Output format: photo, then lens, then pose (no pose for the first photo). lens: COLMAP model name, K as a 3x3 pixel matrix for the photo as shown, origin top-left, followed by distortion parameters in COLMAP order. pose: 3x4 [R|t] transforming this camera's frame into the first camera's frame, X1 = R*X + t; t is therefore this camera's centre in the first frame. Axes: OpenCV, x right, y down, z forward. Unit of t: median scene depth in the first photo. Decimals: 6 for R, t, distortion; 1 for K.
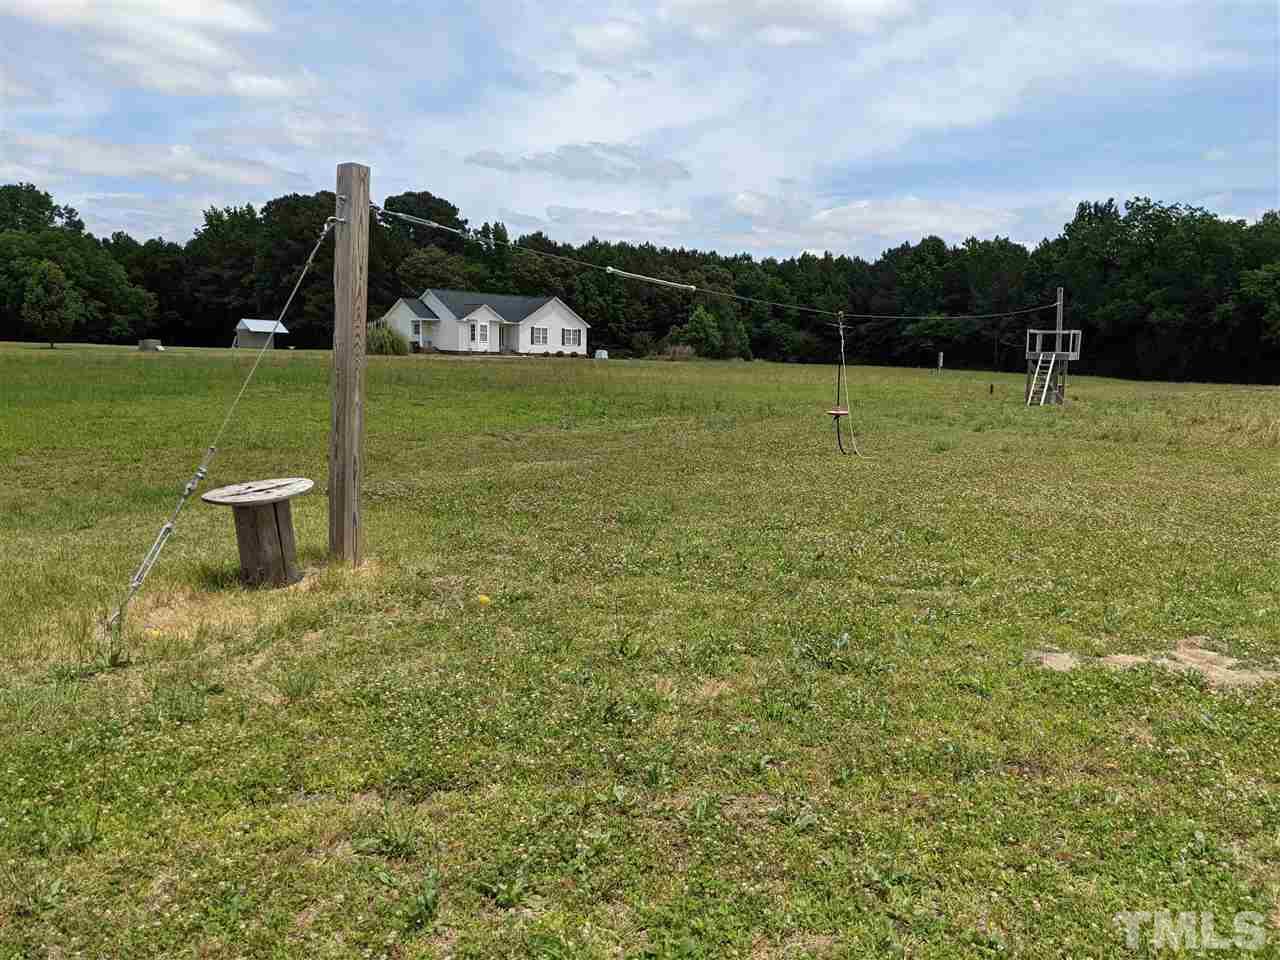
lens RADIAL K [[996.1, 0, 640.0], [0, 996.1, 480.0], [0, 0, 1]] dist [0.039332, -0.068934]
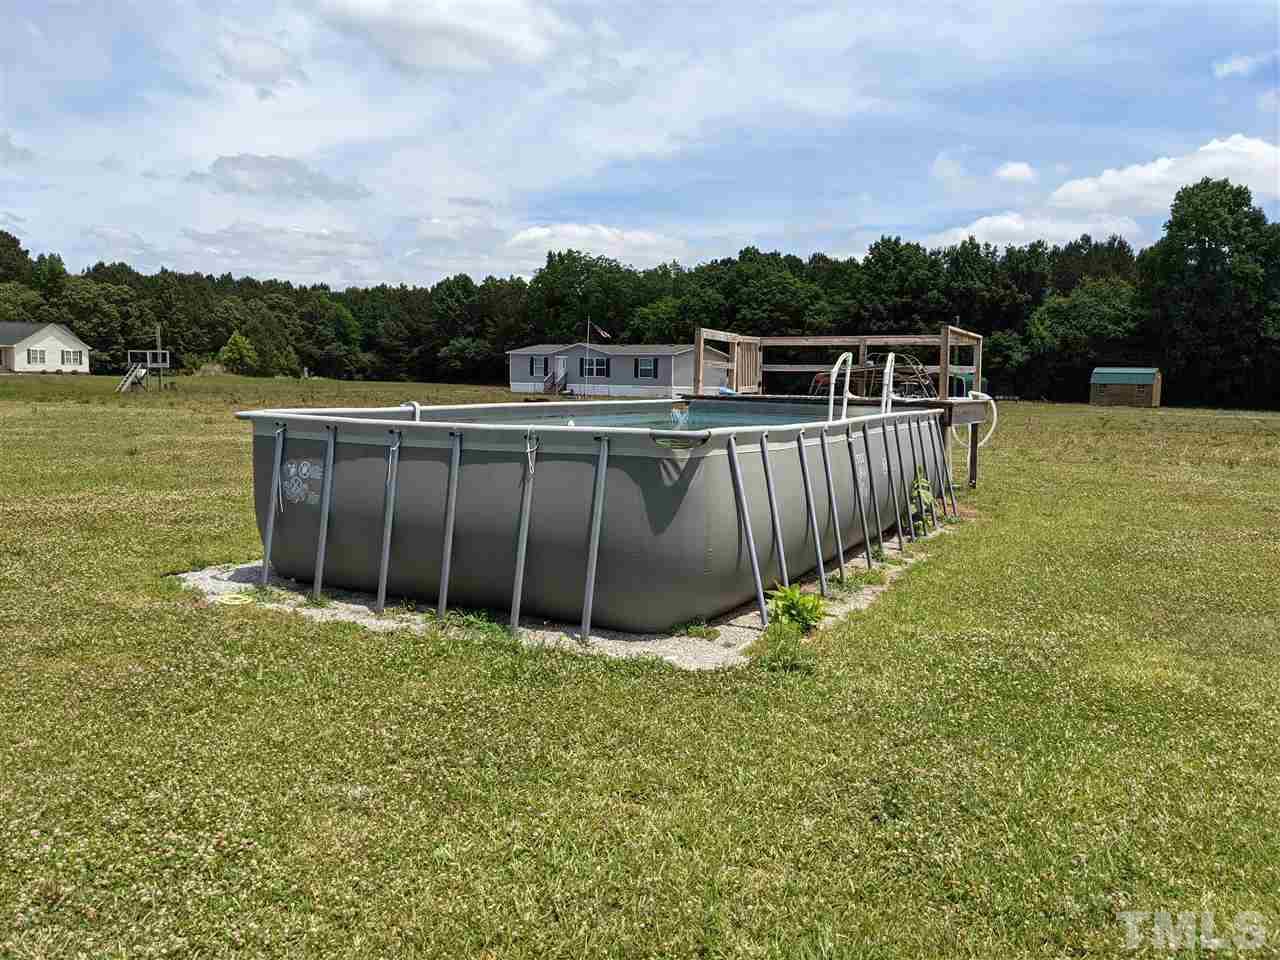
lens RADIAL K [[1023.9, 0, 640.0], [0, 1023.9, 480.0], [0, 0, 1]] dist [0.088604, -0.187594]
pose [[0.961316, -0.036717, 0.272988, 0.152966], [0.043757, 0.998847, -0.019743, 0.036537], [-0.271949, 0.030924, 0.961815, -0.236441]]
